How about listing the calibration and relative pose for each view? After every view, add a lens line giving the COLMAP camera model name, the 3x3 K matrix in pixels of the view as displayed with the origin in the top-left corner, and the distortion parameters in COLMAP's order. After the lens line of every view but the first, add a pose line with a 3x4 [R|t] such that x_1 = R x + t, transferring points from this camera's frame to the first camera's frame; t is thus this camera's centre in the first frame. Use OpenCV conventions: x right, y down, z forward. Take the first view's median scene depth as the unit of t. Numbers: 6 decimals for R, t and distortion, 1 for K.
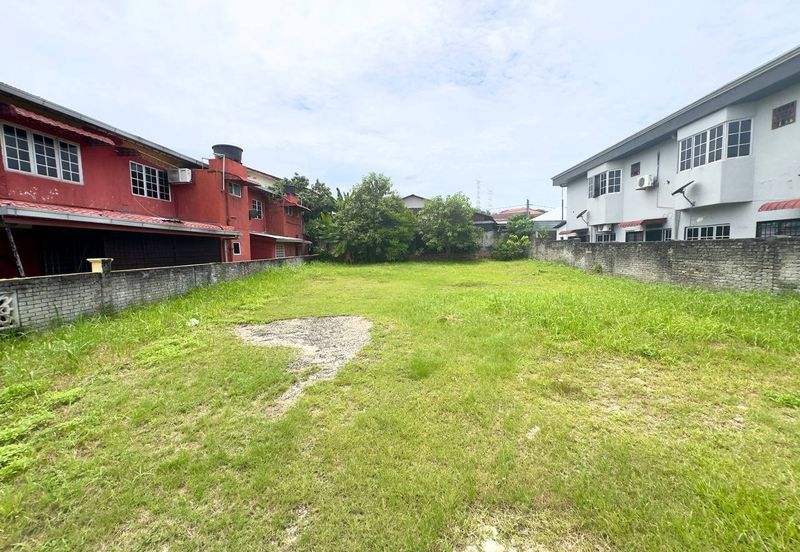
lens RADIAL K [[320.4, 0, 398.8], [0, 320.4, 274.5], [0, 0, 1]] dist [-0.000950, 0.000127]
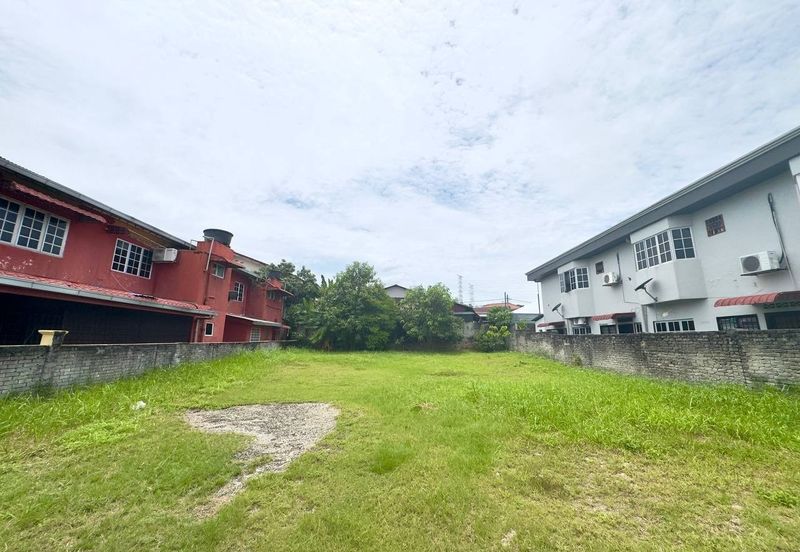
lens RADIAL K [[320.4, 0, 398.8], [0, 320.4, 274.5], [0, 0, 1]] dist [-0.000950, 0.000127]
pose [[0.998256, 0.039692, 0.043692, 0.018423], [-0.025961, 0.959962, -0.278924, 0.019292], [-0.053014, 0.277304, 0.959319, 0.002761]]
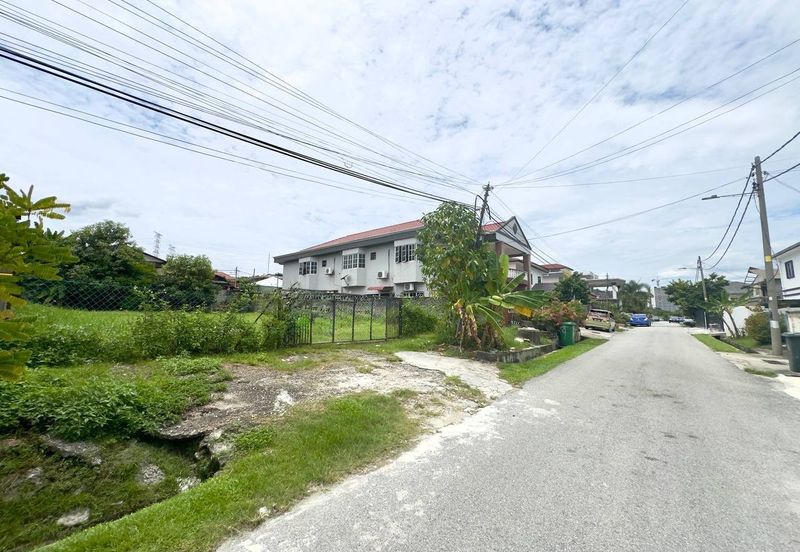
lens RADIAL K [[320.4, 0, 398.8], [0, 320.4, 274.5], [0, 0, 1]] dist [-0.000950, 0.000127]
pose [[0.606854, 0.130031, 0.784105, -0.630986], [0.034373, 0.981310, -0.189337, 0.144973], [-0.794070, 0.141852, 0.591042, -0.614891]]
